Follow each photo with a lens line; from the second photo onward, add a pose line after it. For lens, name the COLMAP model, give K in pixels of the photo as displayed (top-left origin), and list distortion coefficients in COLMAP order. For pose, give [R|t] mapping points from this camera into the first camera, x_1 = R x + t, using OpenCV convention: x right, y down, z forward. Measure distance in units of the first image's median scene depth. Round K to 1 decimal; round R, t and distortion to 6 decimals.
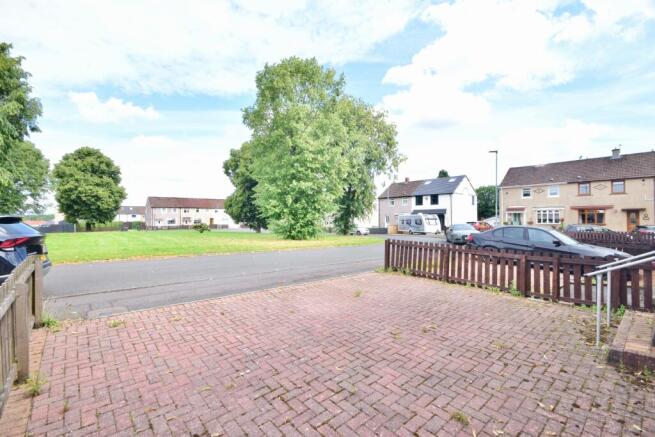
lens RADIAL K [[289.7, 0, 322.4], [0, 289.7, 219.7], [0, 0, 1]] dist [0.002098, -0.006963]
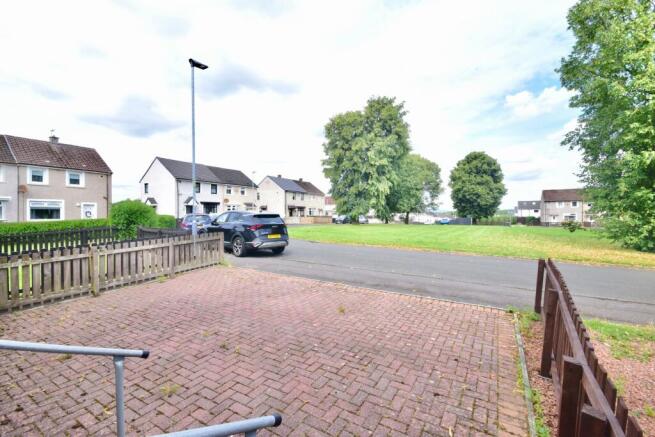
lens RADIAL K [[289.7, 0, 327.7], [0, 289.7, 216.1], [0, 0, 1]] dist [0.002098, -0.006963]
pose [[0.320368, 0.009690, -0.947244, 0.175164], [-0.004823, 0.999951, 0.008598, -0.003247], [0.947281, 0.001814, 0.320399, 0.137963]]
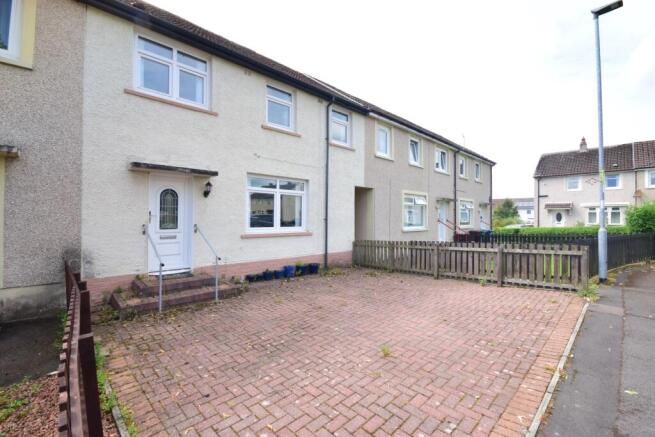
lens RADIAL K [[289.7, 0, 325.5], [0, 289.7, 217.0], [0, 0, 1]] dist [0.002098, -0.006963]
pose [[-0.998149, -0.003396, -0.060724, 0.055605], [-0.003601, 0.999988, 0.003273, -0.003835], [0.060712, 0.003485, -0.998149, 0.312033]]
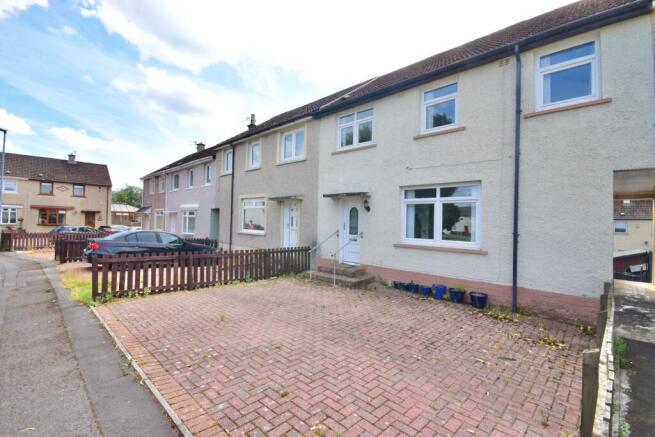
lens RADIAL K [[289.7, 0, 325.4], [0, 289.7, 218.4], [0, 0, 1]] dist [0.002098, -0.006963]
pose [[-0.093289, 0.014601, 0.995532, -0.151710], [-0.017945, 0.999705, -0.016344, -0.005625], [-0.995477, -0.019389, -0.092999, 0.154005]]
